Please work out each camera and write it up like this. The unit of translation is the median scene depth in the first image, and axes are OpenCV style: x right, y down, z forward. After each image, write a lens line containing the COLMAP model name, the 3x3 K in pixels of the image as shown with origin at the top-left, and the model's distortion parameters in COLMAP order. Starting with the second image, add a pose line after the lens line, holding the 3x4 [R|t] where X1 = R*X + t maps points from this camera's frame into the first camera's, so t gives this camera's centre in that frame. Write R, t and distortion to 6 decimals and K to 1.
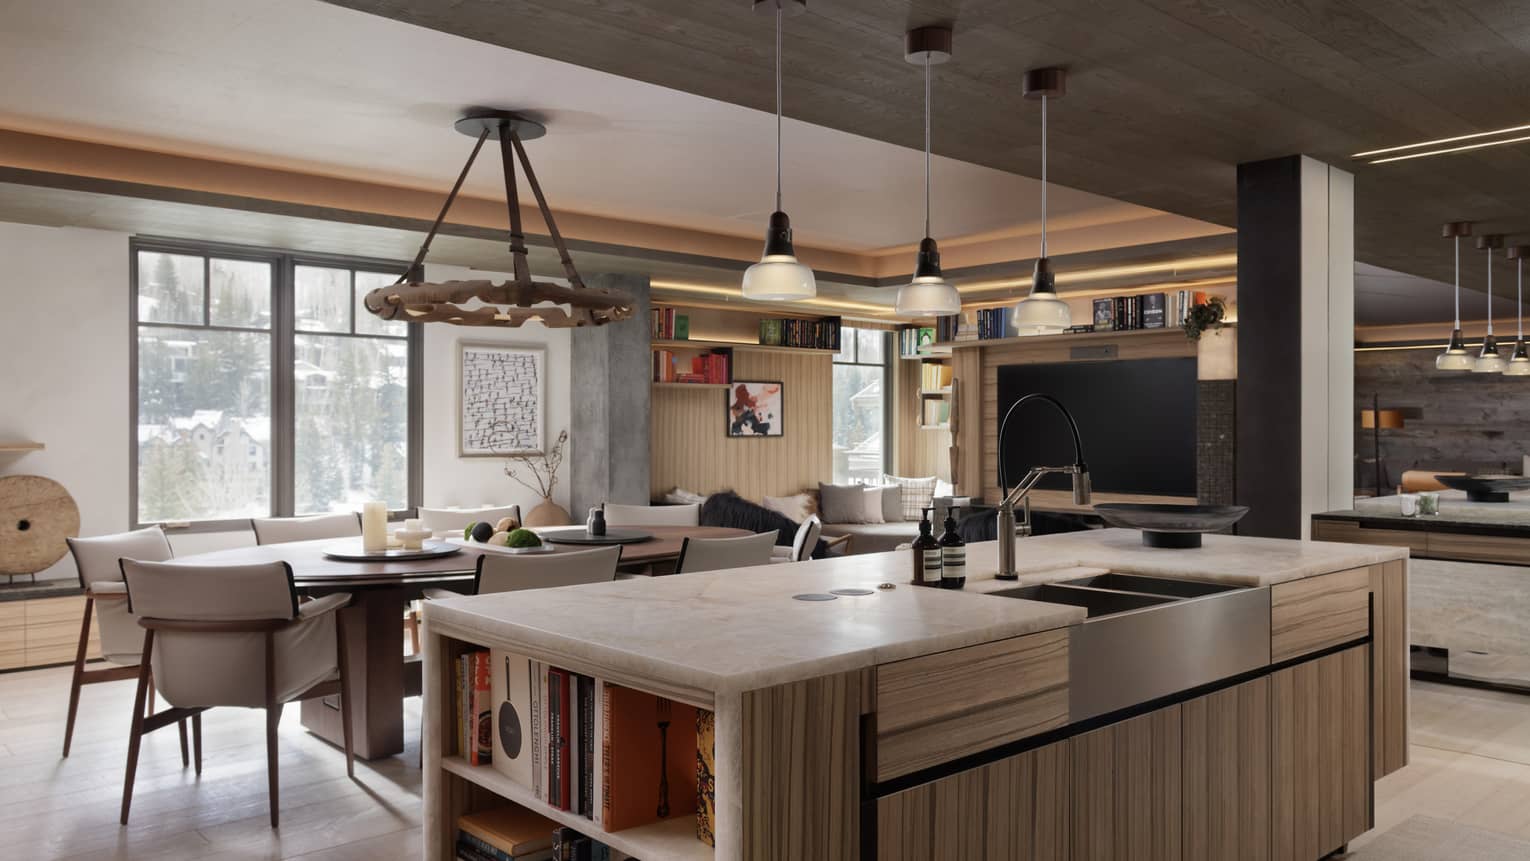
lens RADIAL K [[1152.6, 0, 765.0], [0, 1152.6, 430.5], [0, 0, 1]] dist [0.000303, -0.000081]
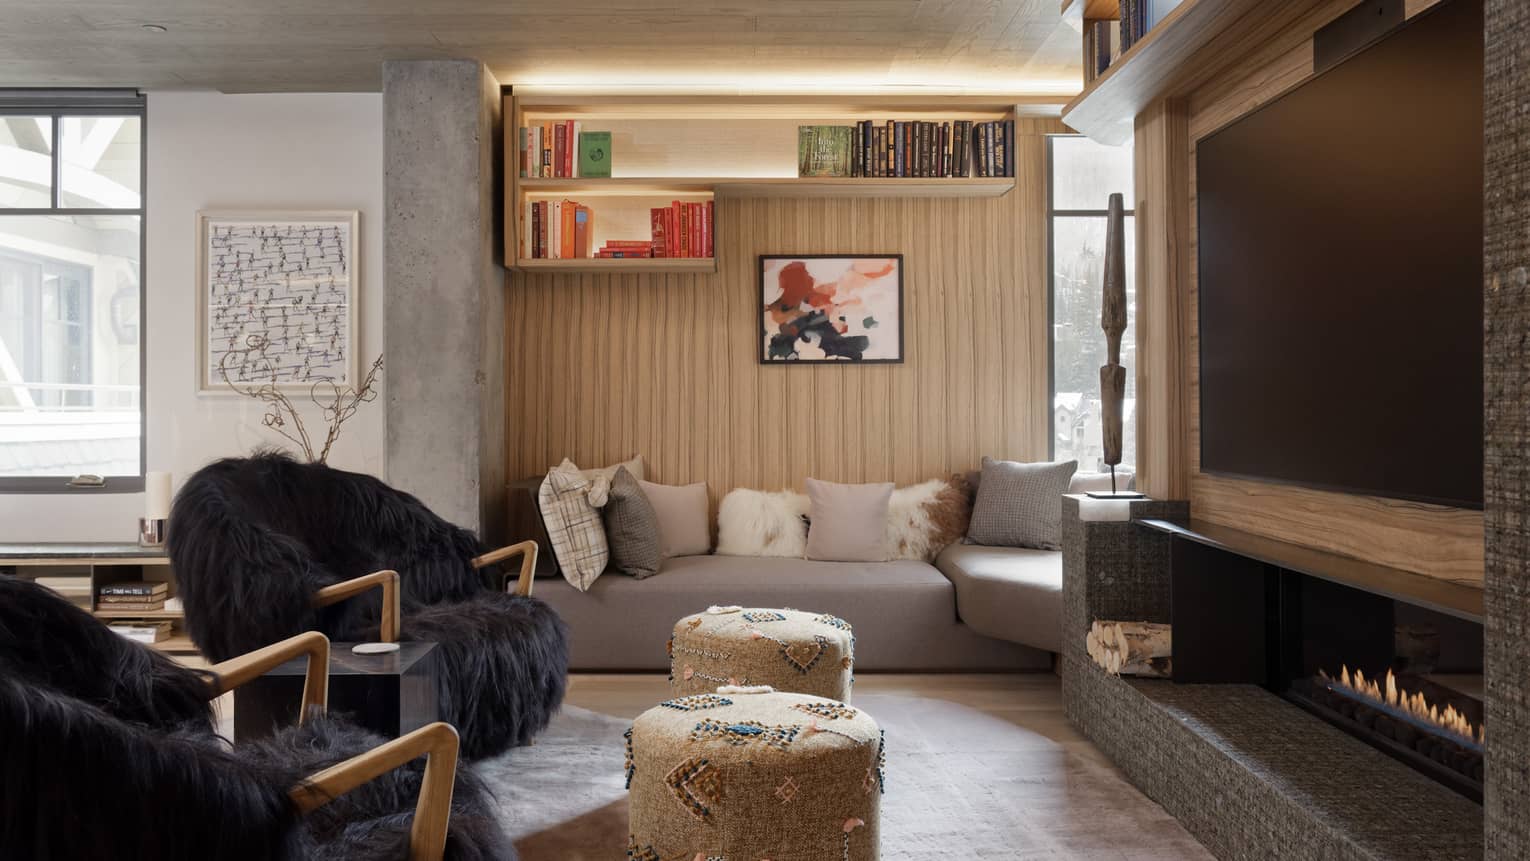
lens RADIAL K [[1213.9, 0, 761.8], [0, 1213.9, 401.9], [0, 0, 1]] dist [0.048858, -0.000114]
pose [[0.743010, -0.009111, -0.669218, 0.334360], [0.002216, 0.999935, -0.011153, 0.028931], [0.669276, 0.006804, 0.742982, 0.588981]]
